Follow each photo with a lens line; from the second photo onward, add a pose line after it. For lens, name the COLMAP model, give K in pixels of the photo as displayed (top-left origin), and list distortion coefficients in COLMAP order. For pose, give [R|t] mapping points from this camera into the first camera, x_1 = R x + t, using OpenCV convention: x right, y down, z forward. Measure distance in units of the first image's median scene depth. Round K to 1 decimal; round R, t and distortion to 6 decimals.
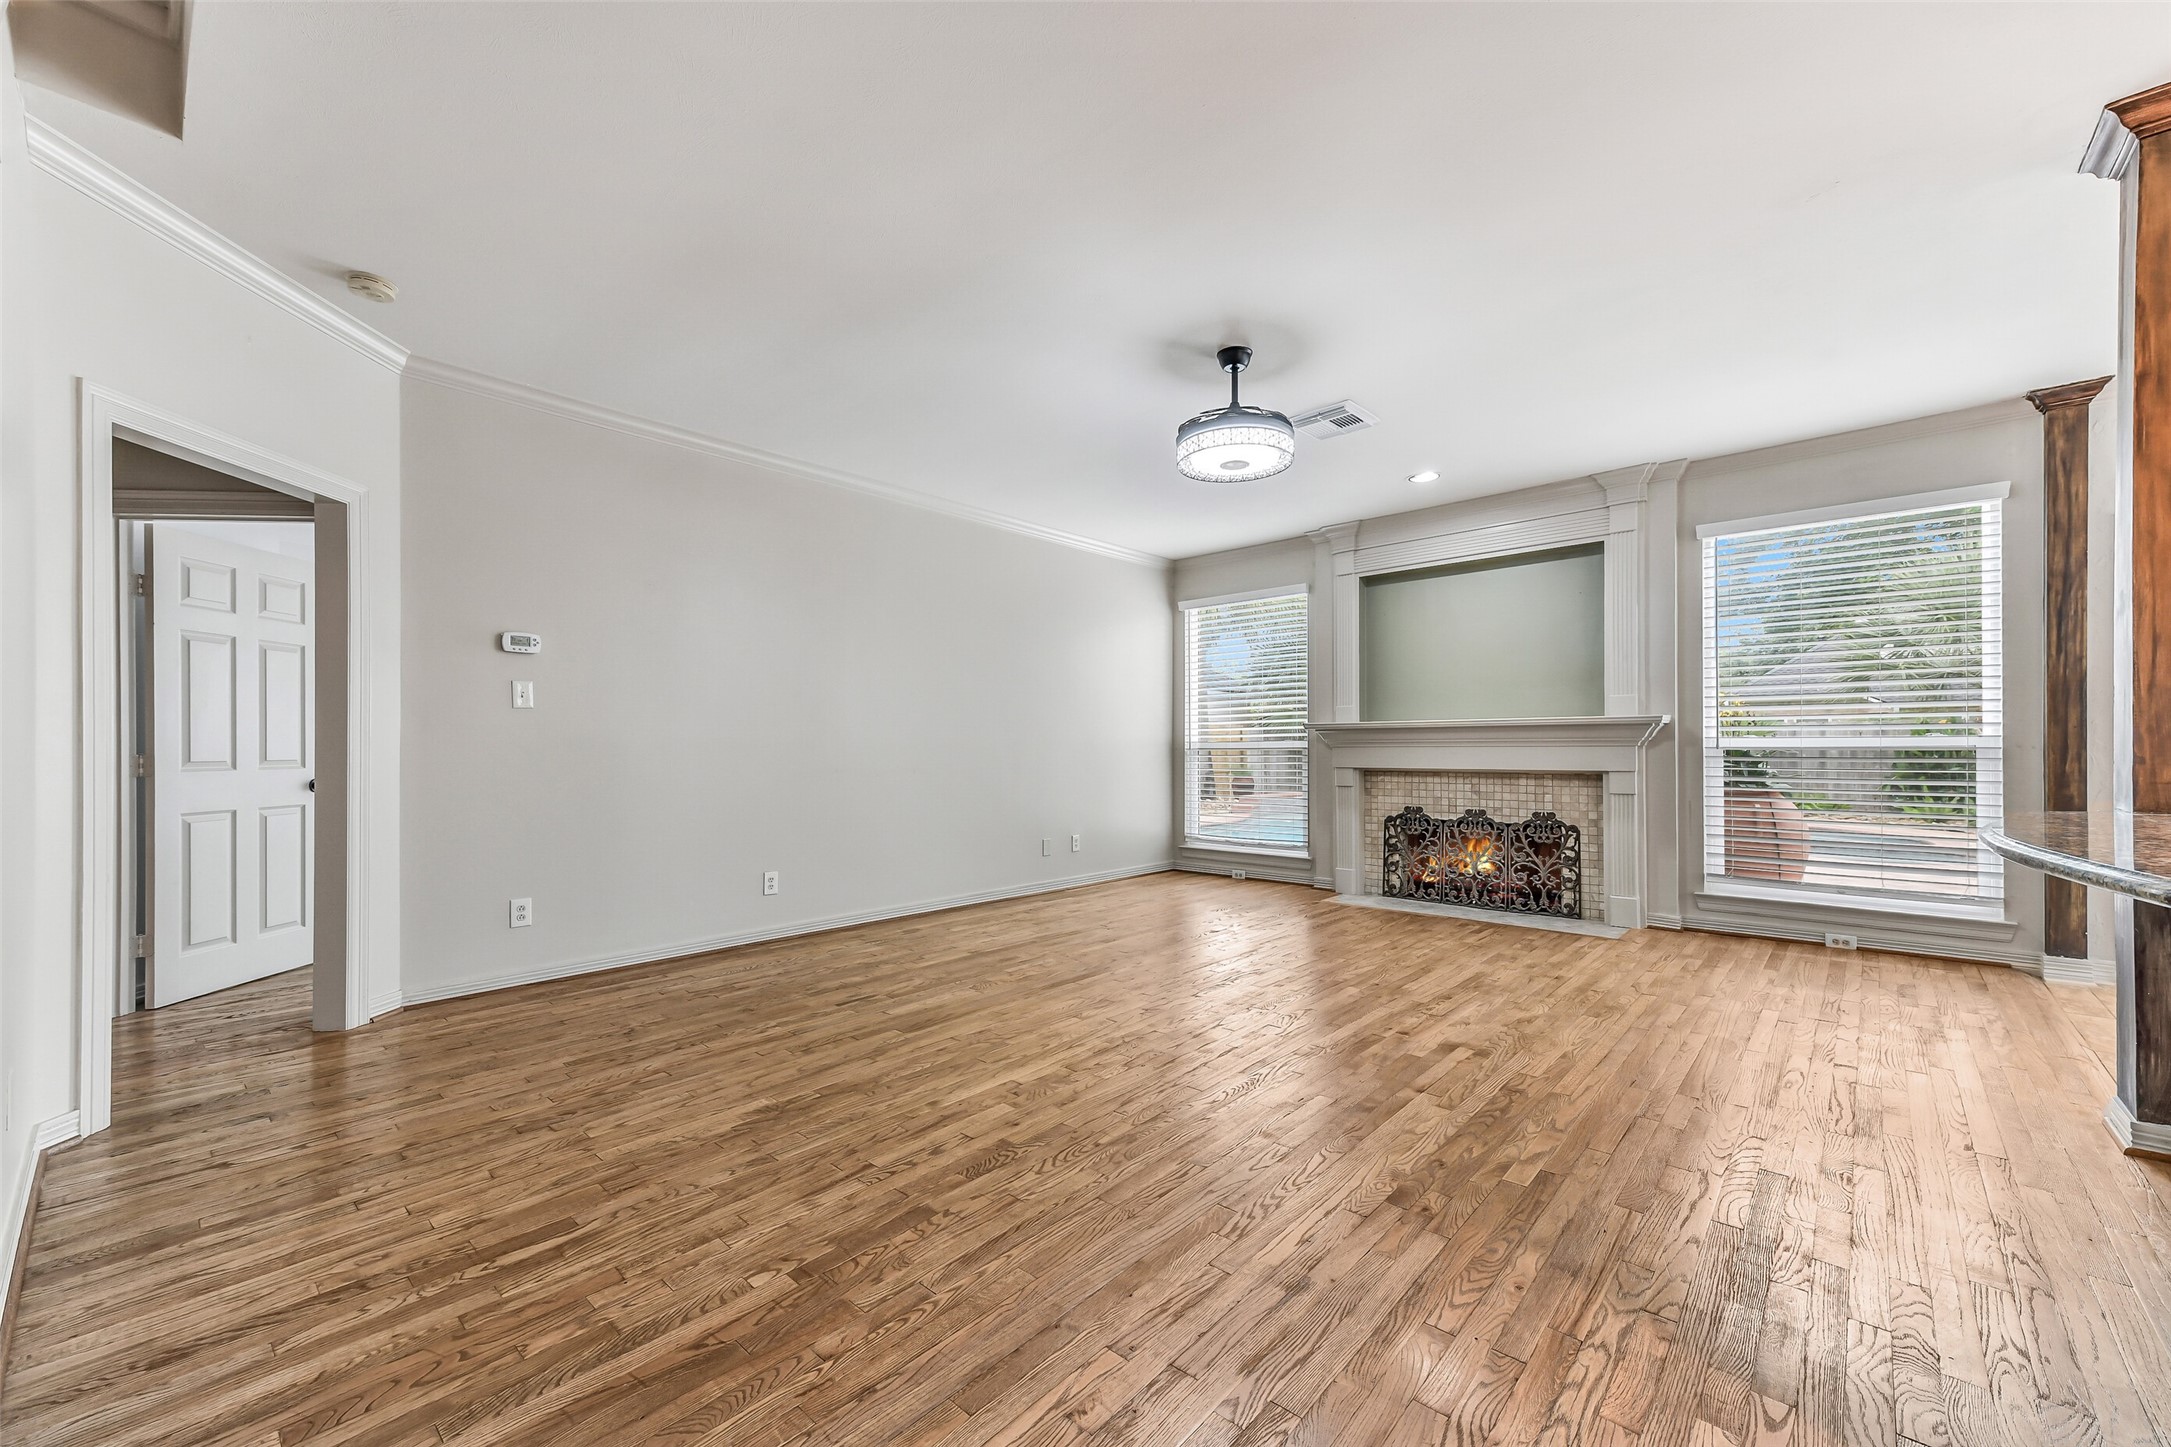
lens RADIAL K [[855.9, 0, 1093.5], [0, 855.9, 748.1], [0, 0, 1]] dist [0.014216, -0.000083]
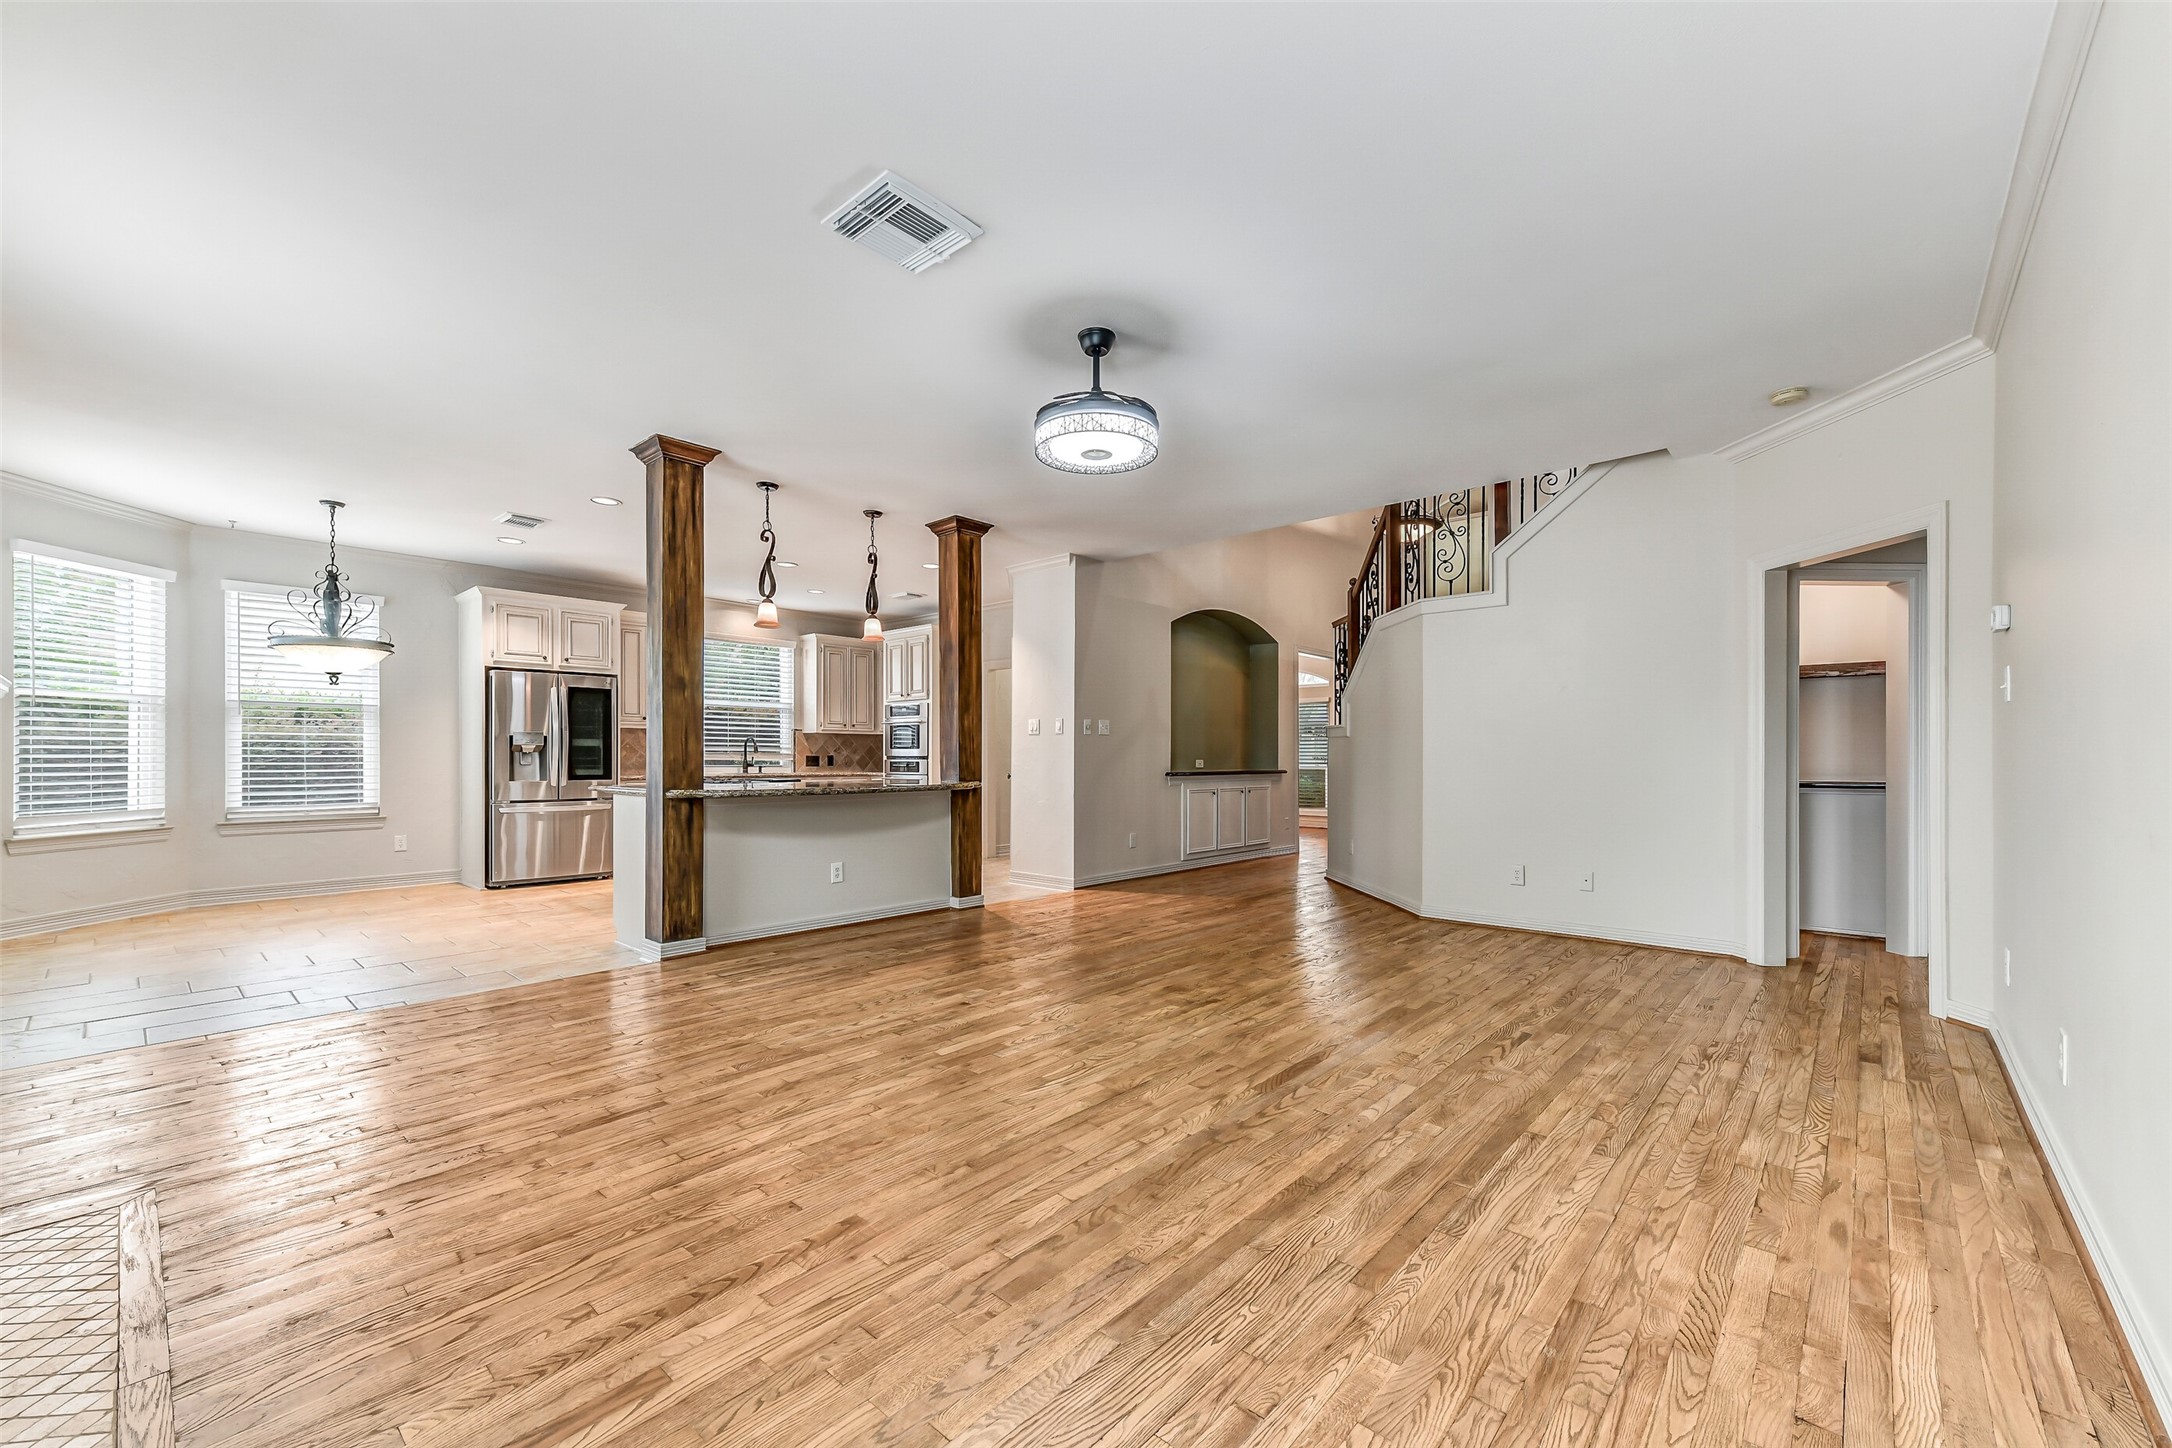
lens RADIAL K [[862.2, 0, 1096.9], [0, 862.2, 758.8], [0, 0, 1]] dist [0.011874, 0.000068]
pose [[-0.999990, 0.003045, -0.003343, 0.110755], [0.003037, 0.999992, 0.002472, 0.000463], [0.003350, 0.002462, -0.999991, 1.276160]]
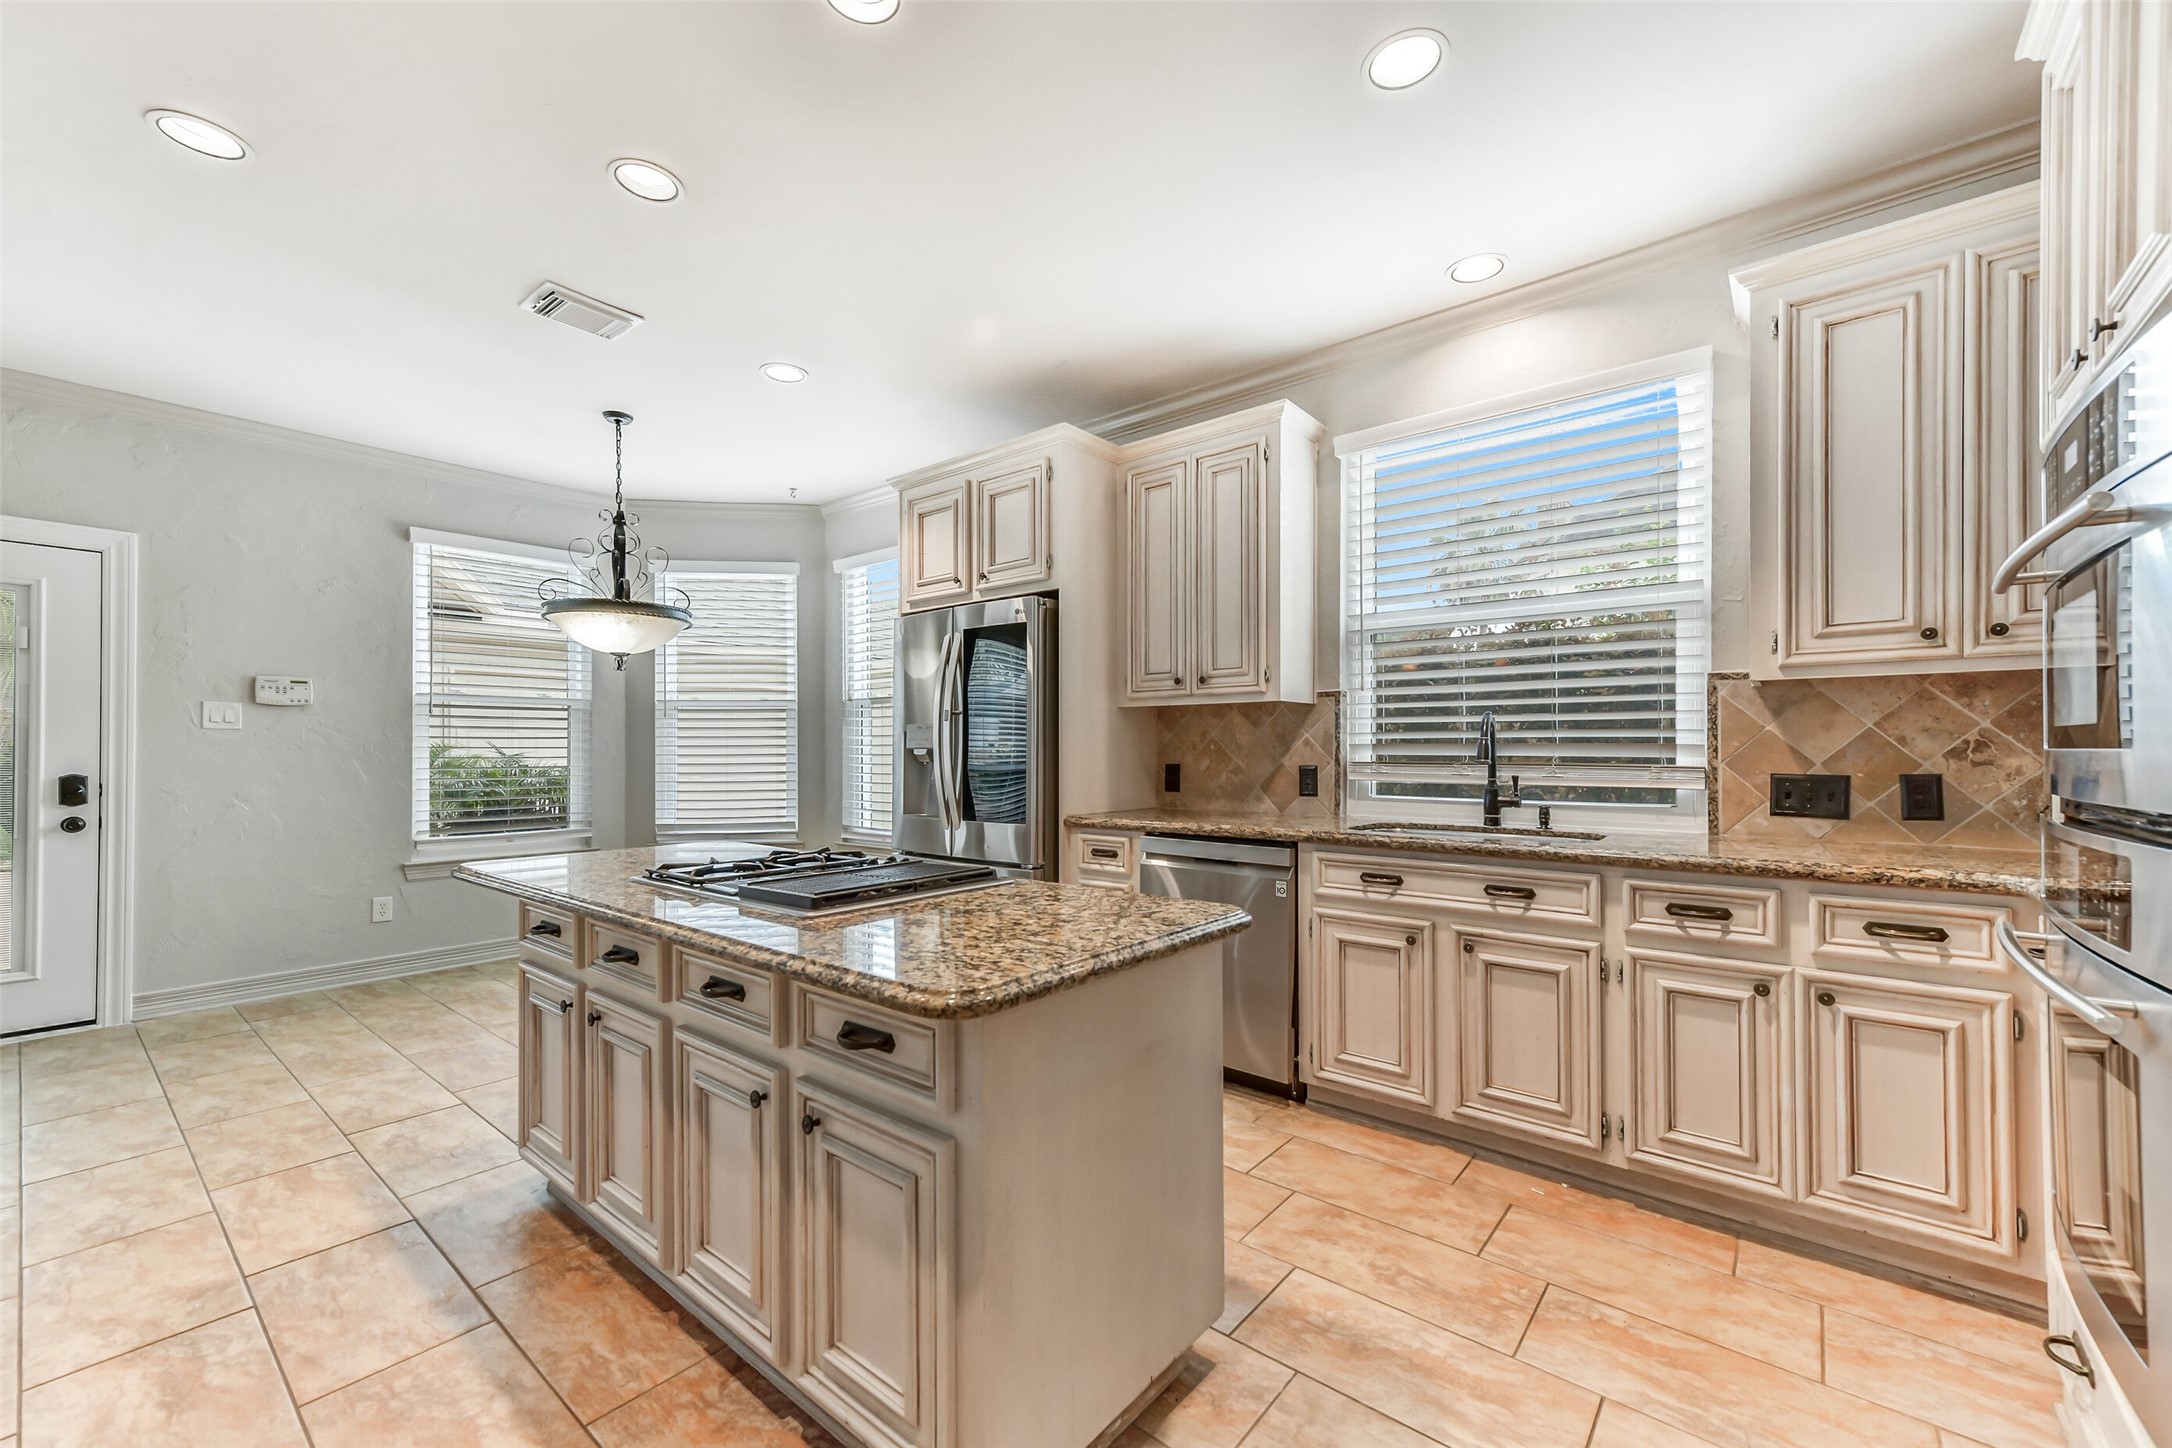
lens RADIAL K [[865.7, 0, 1085.4], [0, 865.7, 747.2], [0, 0, 1]] dist [0.018321, 0.000487]
pose [[-0.039234, 0.009702, 0.999183, 0.261584], [0.003325, 0.999949, -0.009579, -0.014239], [-0.999225, 0.002946, -0.039265, -0.144806]]
